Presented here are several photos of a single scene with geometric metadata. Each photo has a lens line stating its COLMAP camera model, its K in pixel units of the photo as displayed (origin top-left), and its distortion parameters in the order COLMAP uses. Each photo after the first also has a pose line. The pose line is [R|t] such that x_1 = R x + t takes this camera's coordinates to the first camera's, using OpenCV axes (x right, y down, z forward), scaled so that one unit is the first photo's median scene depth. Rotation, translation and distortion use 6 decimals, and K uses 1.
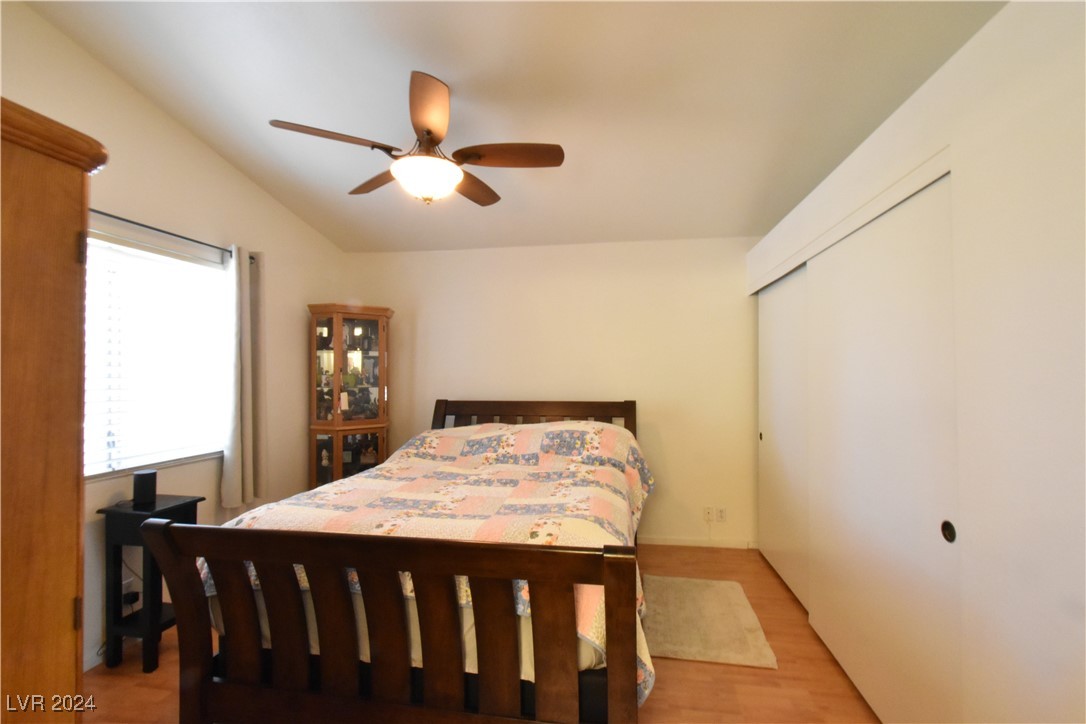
lens RADIAL K [[477.1, 0, 545.3], [0, 477.1, 364.9], [0, 0, 1]] dist [0.002420, 0.000118]
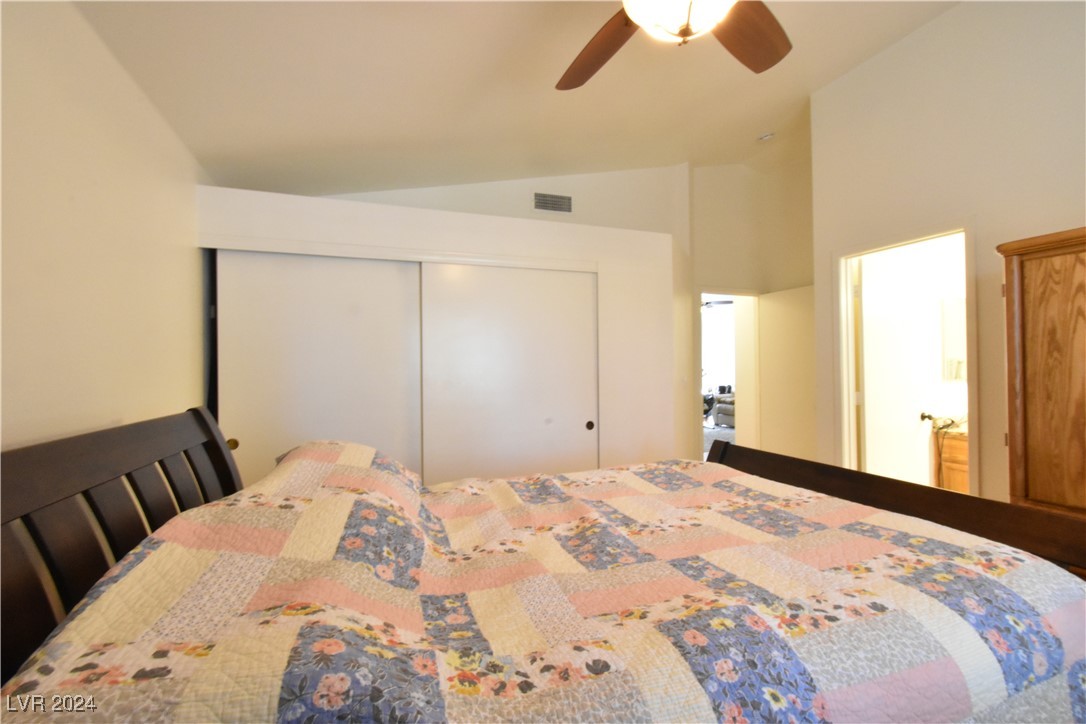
lens RADIAL K [[477.1, 0, 545.3], [0, 477.1, 364.9], [0, 0, 1]] dist [0.002420, 0.000118]
pose [[-0.487437, 0.011222, 0.873086, -0.523823], [-0.000699, 0.999912, -0.013242, 0.045845], [-0.873158, -0.007065, -0.487386, 1.131787]]
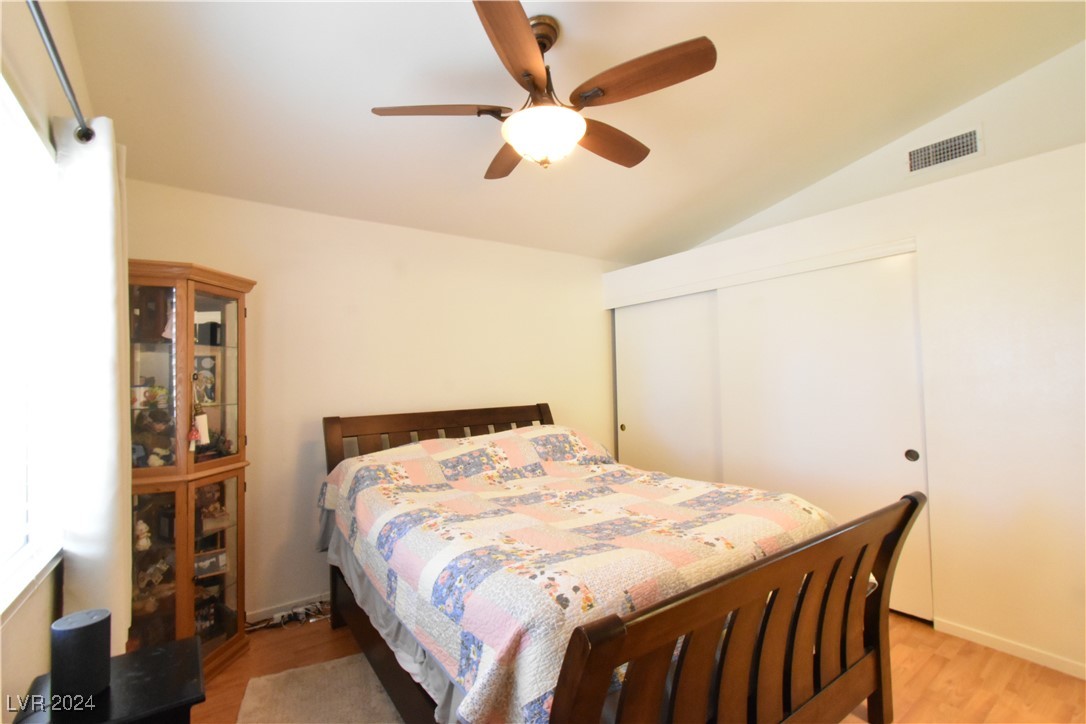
lens RADIAL K [[476.6, 0, 531.2], [0, 476.6, 361.5], [0, 0, 1]] dist [0.003607, 0.000284]
pose [[0.717929, 0.010960, 0.696030, -0.661367], [0.016752, 0.999314, -0.033015, 0.021991], [-0.695915, 0.035363, 0.717253, 0.347578]]
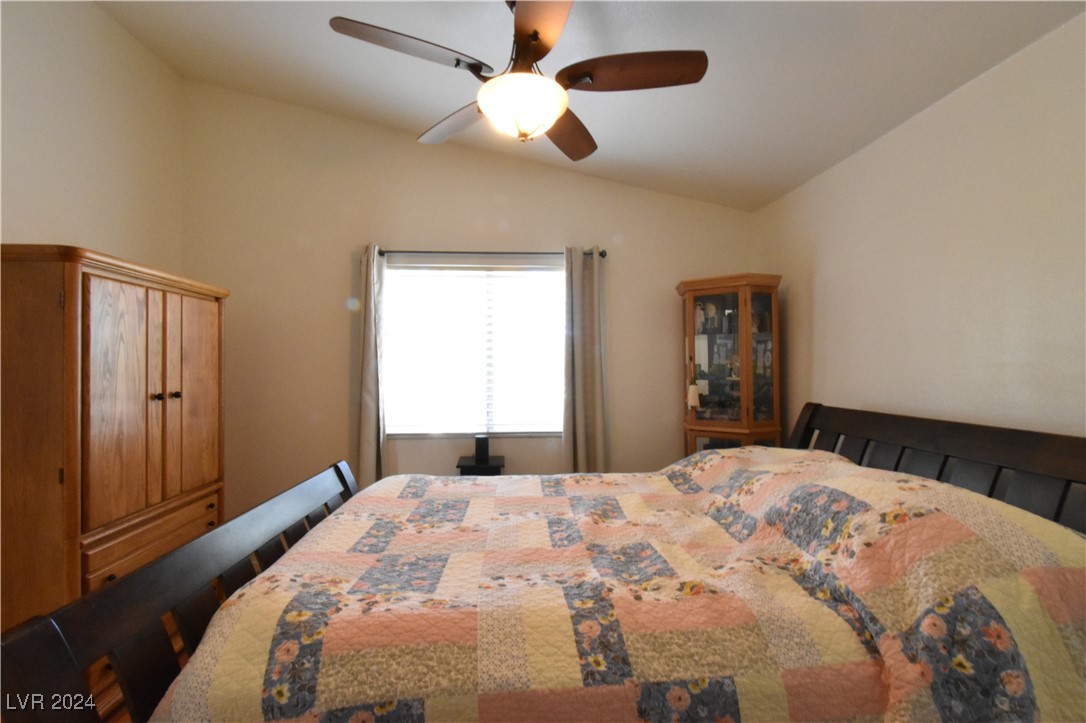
lens RADIAL K [[480.1, 0, 542.8], [0, 480.1, 366.3], [0, 0, 1]] dist [-0.001839, -0.000274]
pose [[0.236876, -0.005868, -0.971522, 0.406421], [0.020164, 0.999796, -0.001123, 0.024074], [0.971331, -0.019324, 0.236946, 0.671232]]
